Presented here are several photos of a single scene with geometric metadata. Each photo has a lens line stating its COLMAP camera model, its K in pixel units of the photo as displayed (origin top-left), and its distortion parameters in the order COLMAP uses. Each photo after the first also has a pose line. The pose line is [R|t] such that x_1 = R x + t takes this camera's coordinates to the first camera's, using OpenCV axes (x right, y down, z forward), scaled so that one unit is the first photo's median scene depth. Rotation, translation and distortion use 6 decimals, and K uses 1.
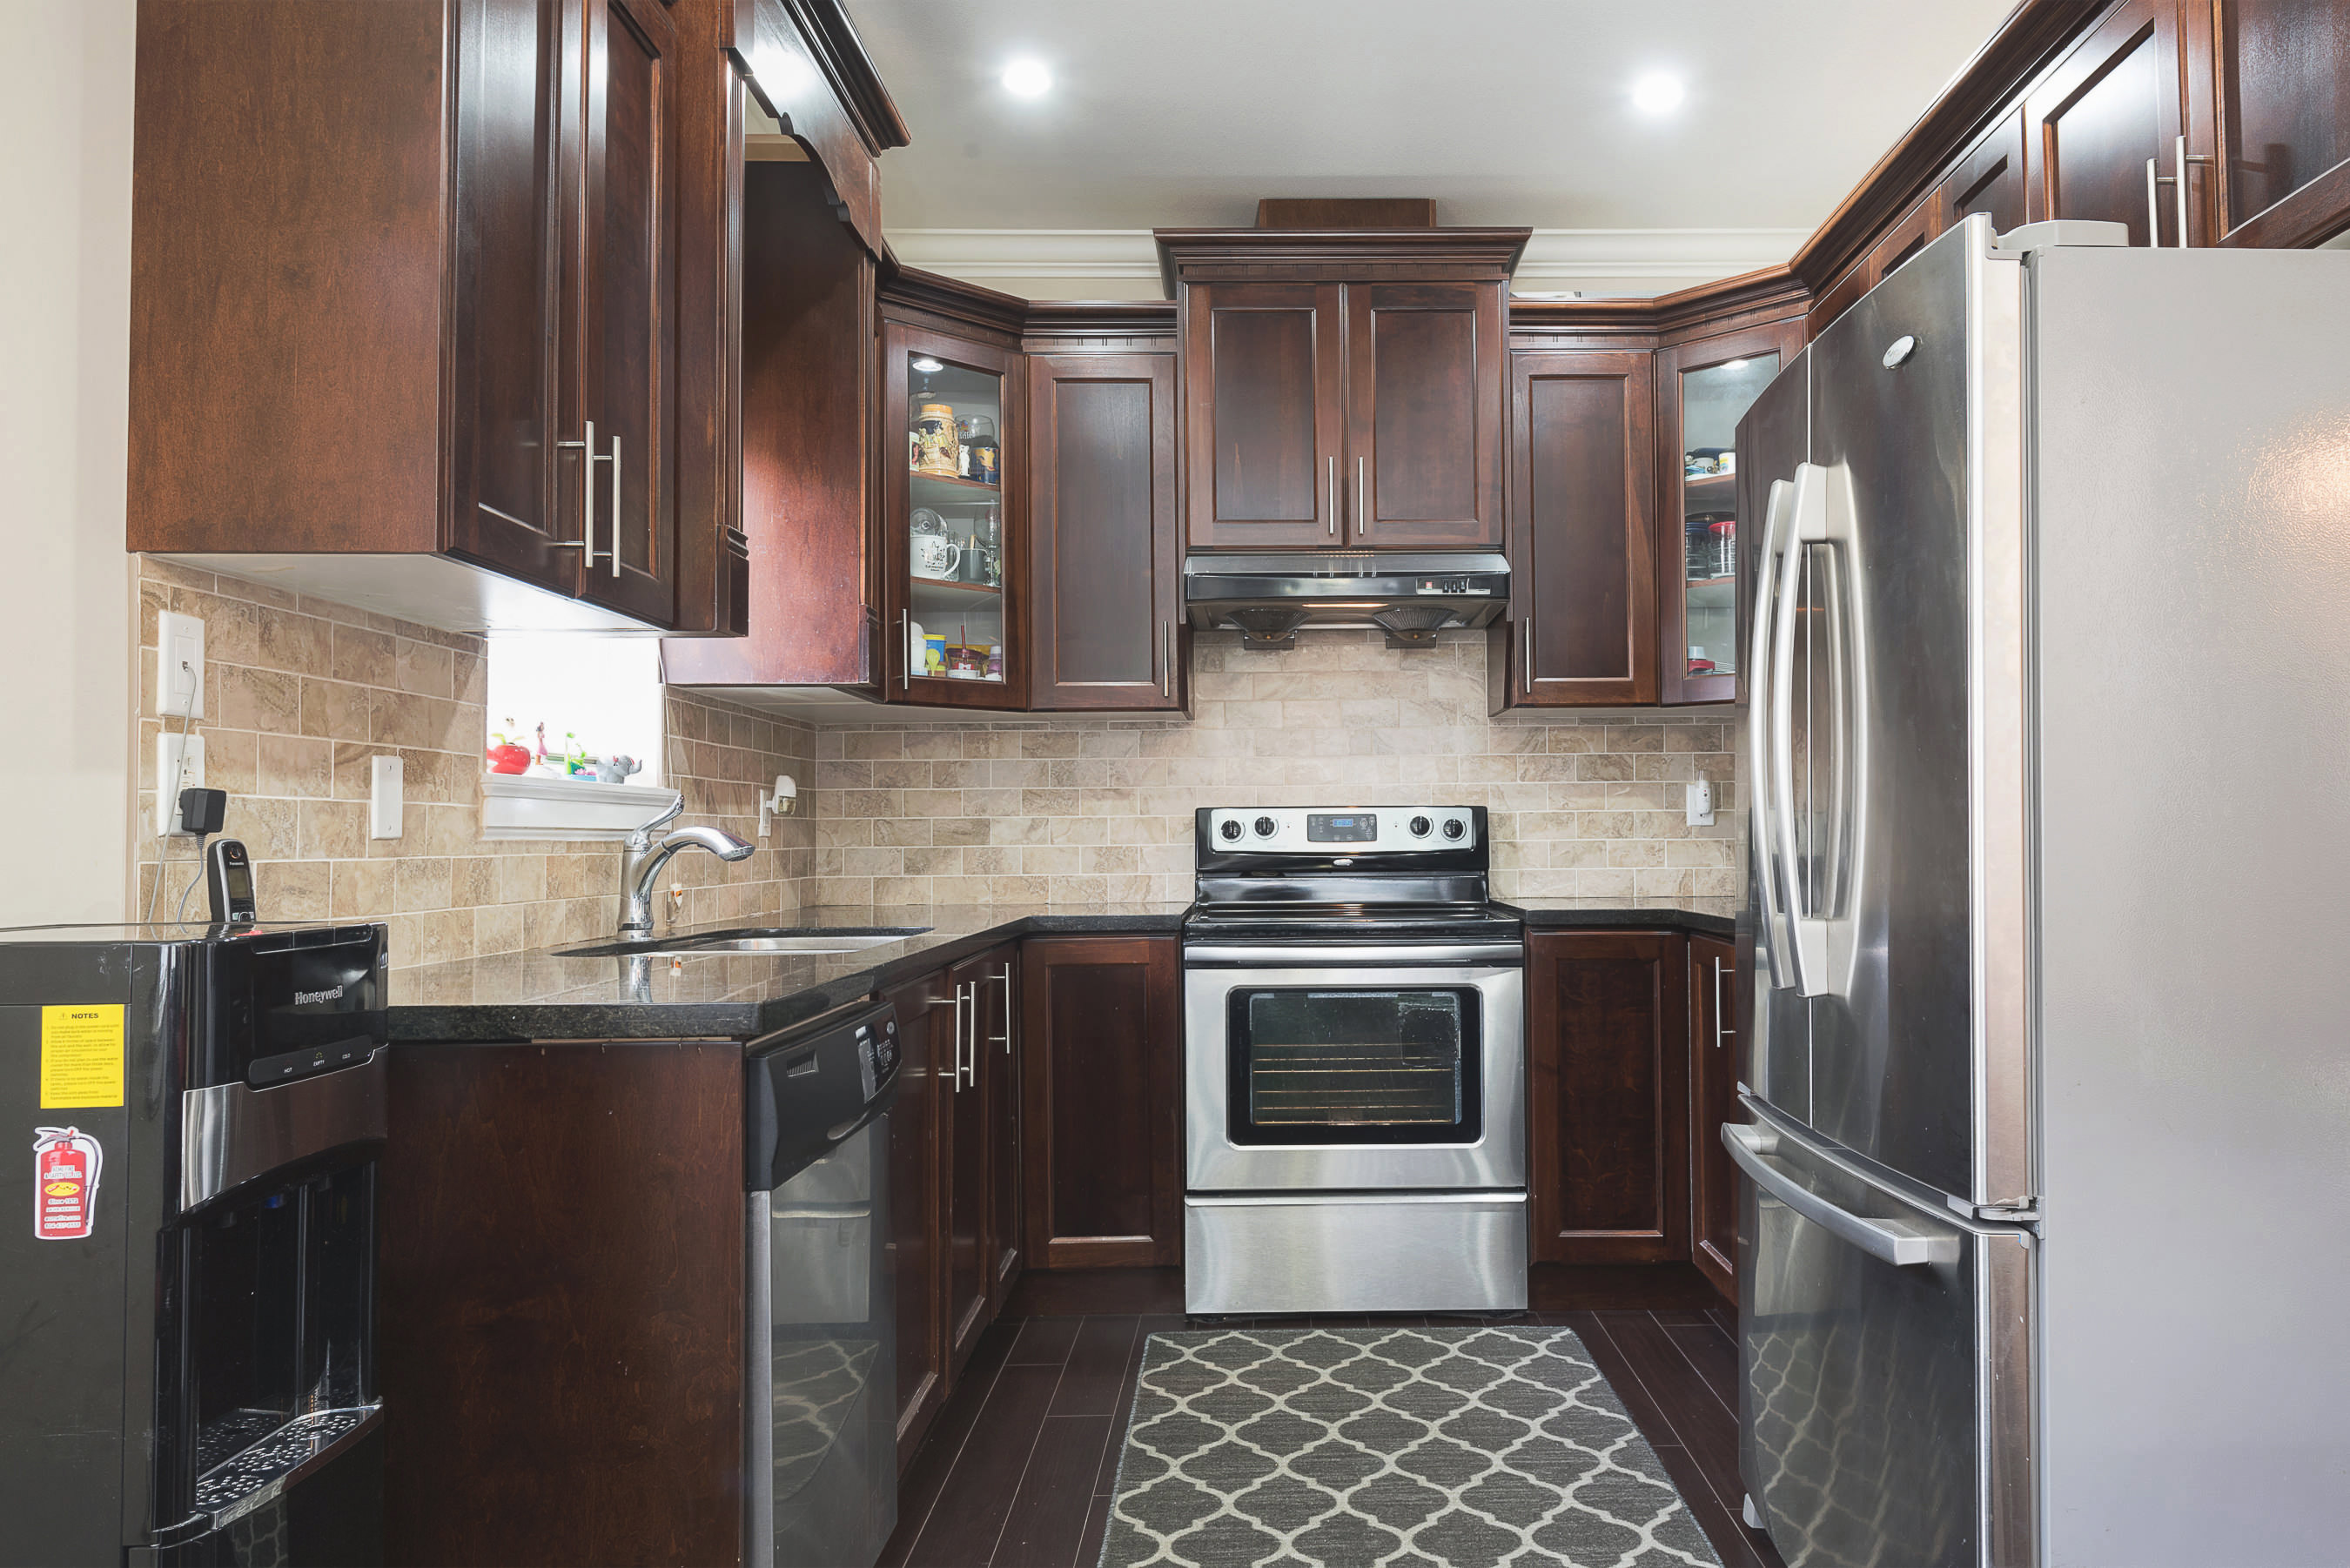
lens RADIAL K [[1563.8, 0, 1175.0], [0, 1563.8, 784.0], [0, 0, 1]] dist [0.028687, -0.020039]
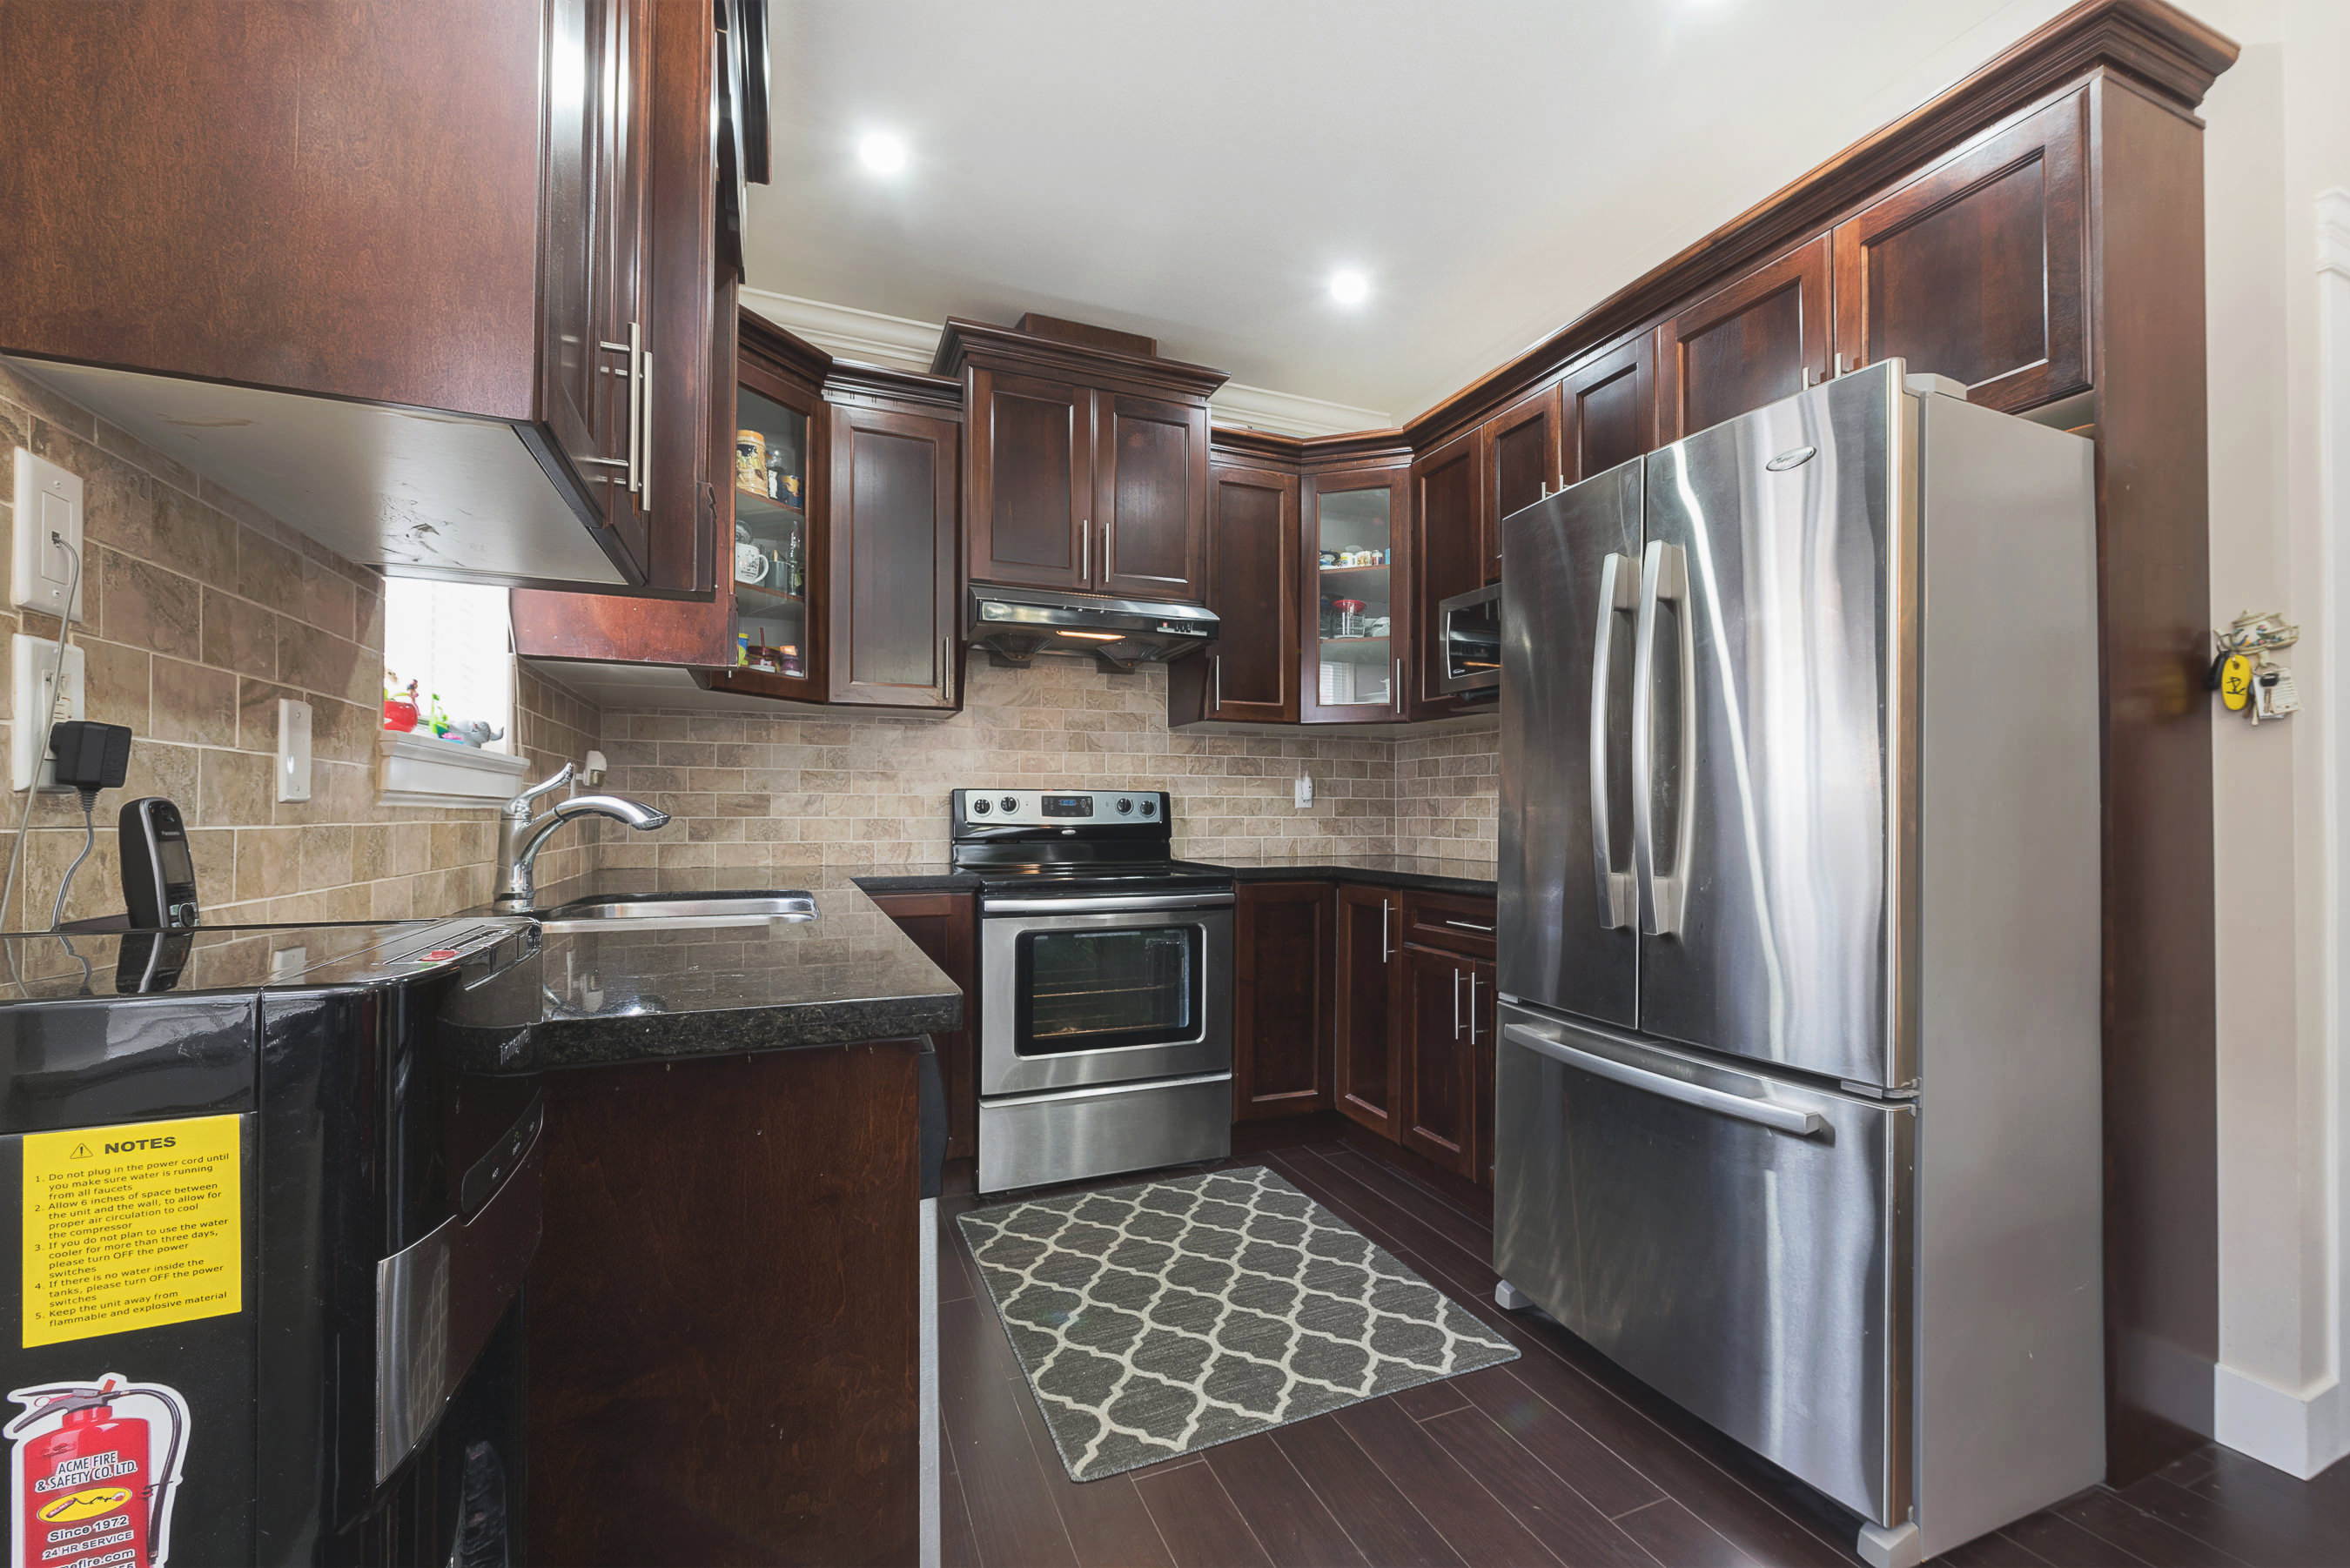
lens RADIAL K [[1018.8, 0, 1177.1], [0, 1018.8, 805.2], [0, 0, 1]] dist [-0.001502, -0.000003]
pose [[0.911098, 0.014807, 0.411925, -0.214161], [-0.025054, 0.999496, 0.019488, 0.010500], [-0.411429, -0.028076, 0.911009, 0.234911]]
